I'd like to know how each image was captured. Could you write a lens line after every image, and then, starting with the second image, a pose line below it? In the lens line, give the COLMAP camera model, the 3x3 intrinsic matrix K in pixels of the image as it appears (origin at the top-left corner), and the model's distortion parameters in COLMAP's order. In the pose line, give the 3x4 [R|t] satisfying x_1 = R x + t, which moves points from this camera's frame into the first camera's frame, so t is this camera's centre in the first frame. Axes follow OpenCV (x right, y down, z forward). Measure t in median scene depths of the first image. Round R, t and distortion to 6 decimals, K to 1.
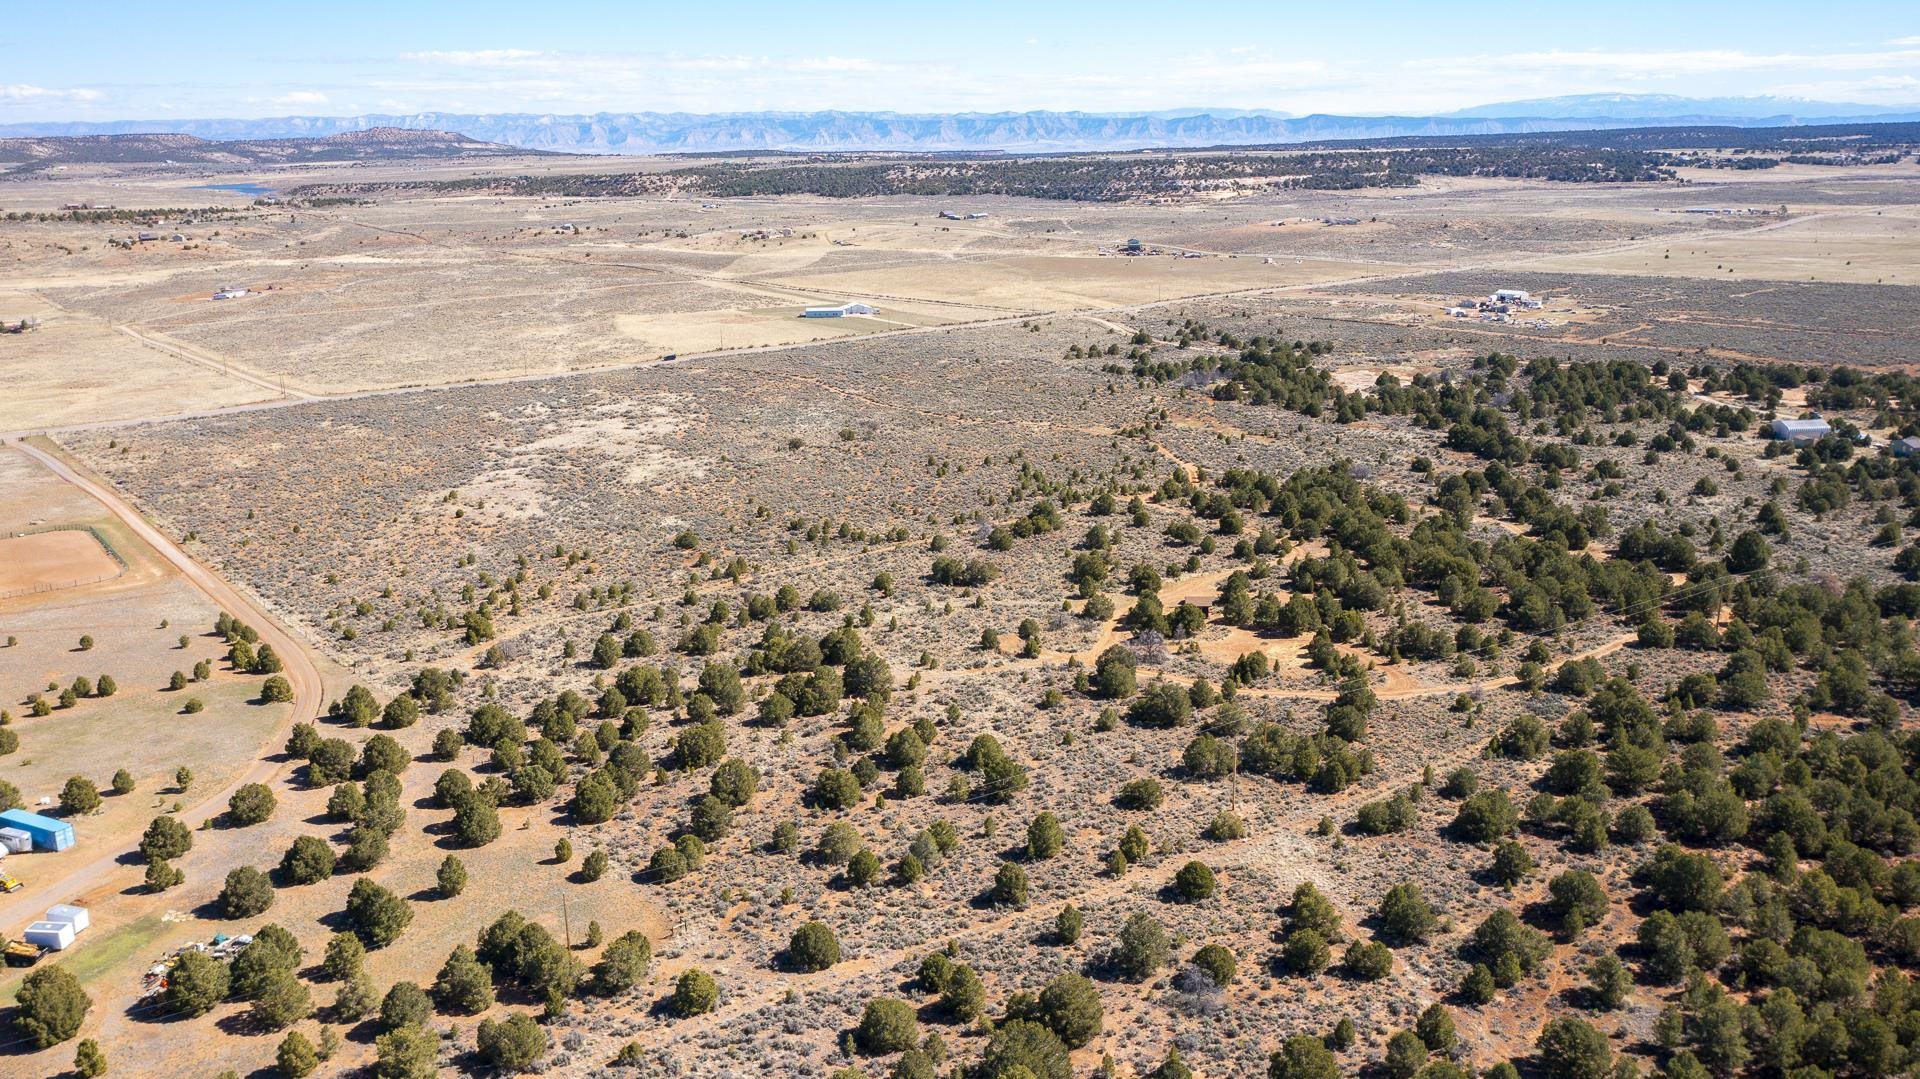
lens RADIAL K [[1505.9, 0, 960.0], [0, 1505.9, 539.5], [0, 0, 1]] dist [-0.007375, 0.003367]
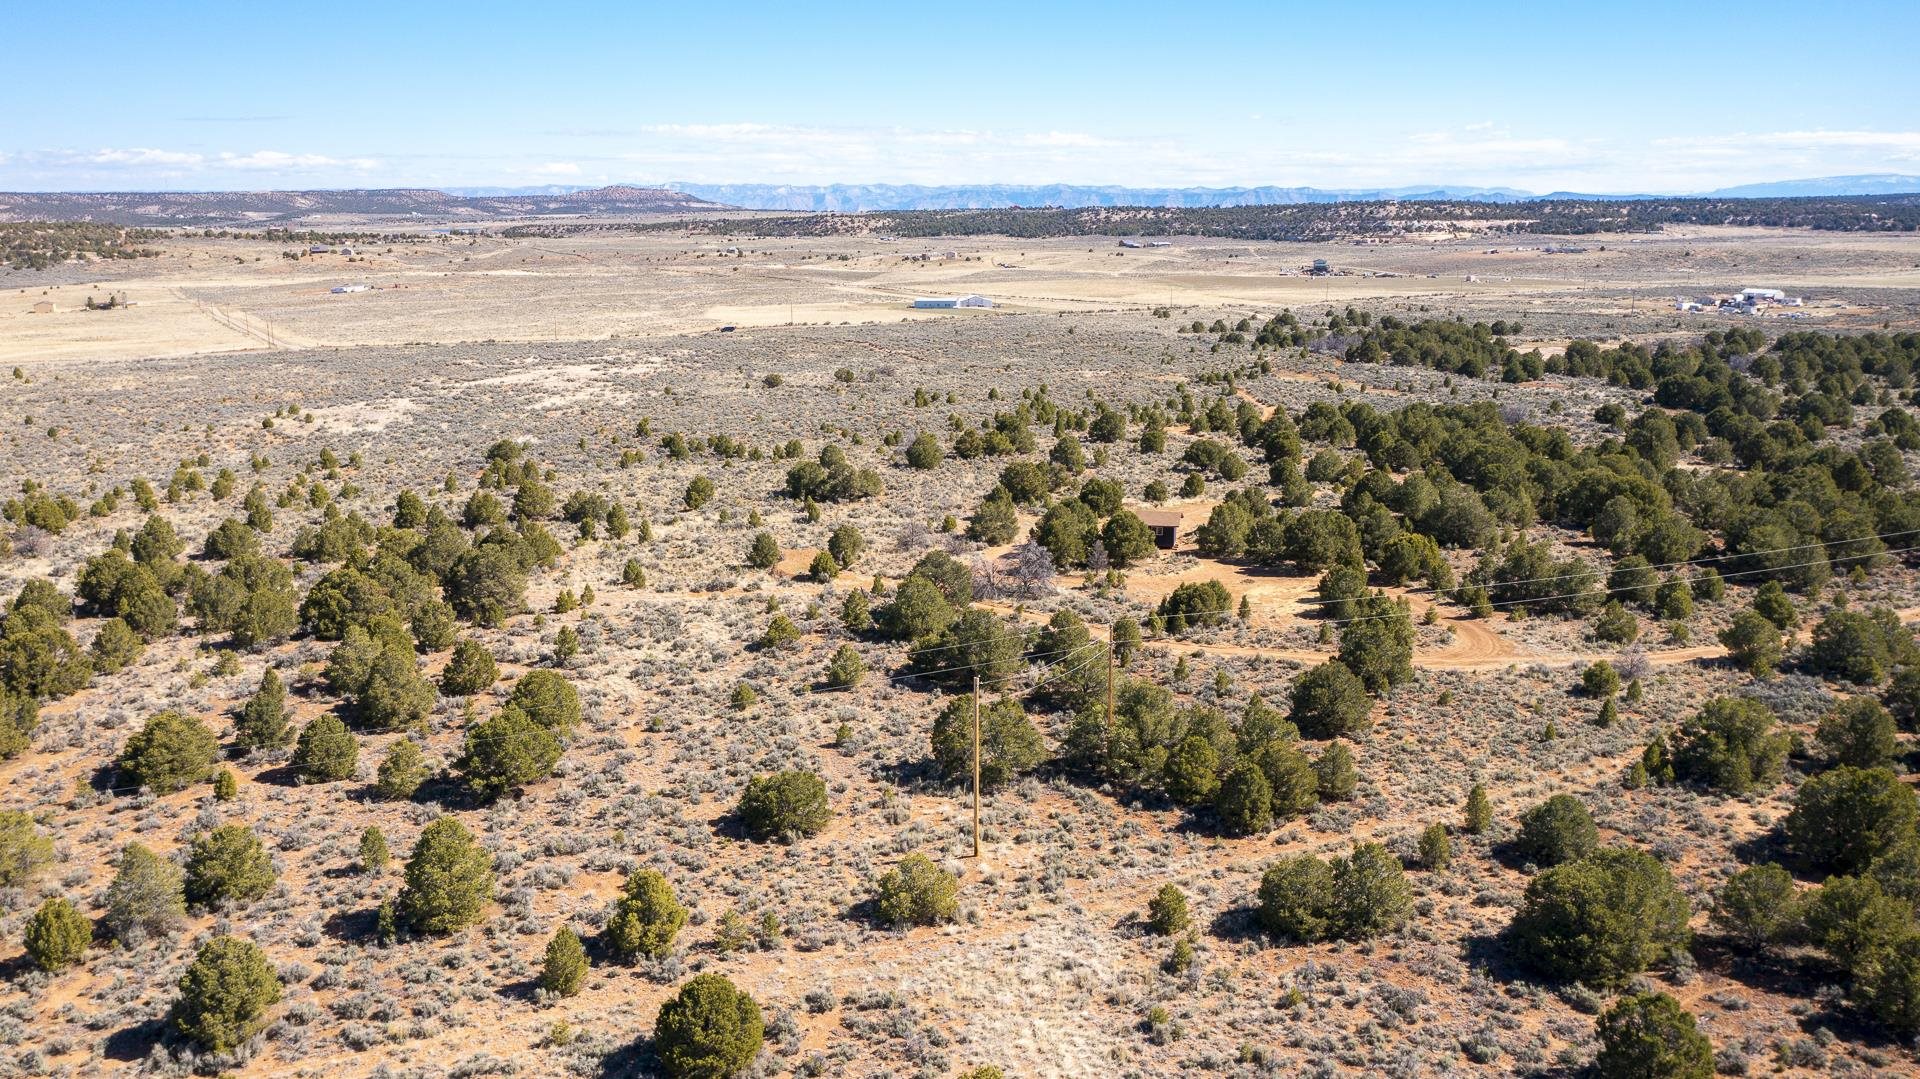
lens RADIAL K [[1505.9, 0, 960.0], [0, 1505.9, 539.5], [0, 0, 1]] dist [-0.007375, 0.003367]
pose [[0.989304, 0.040215, -0.140214, 0.171297], [-0.046674, 0.997981, -0.043086, 0.081015], [0.138198, 0.049170, 0.989183, 0.428665]]
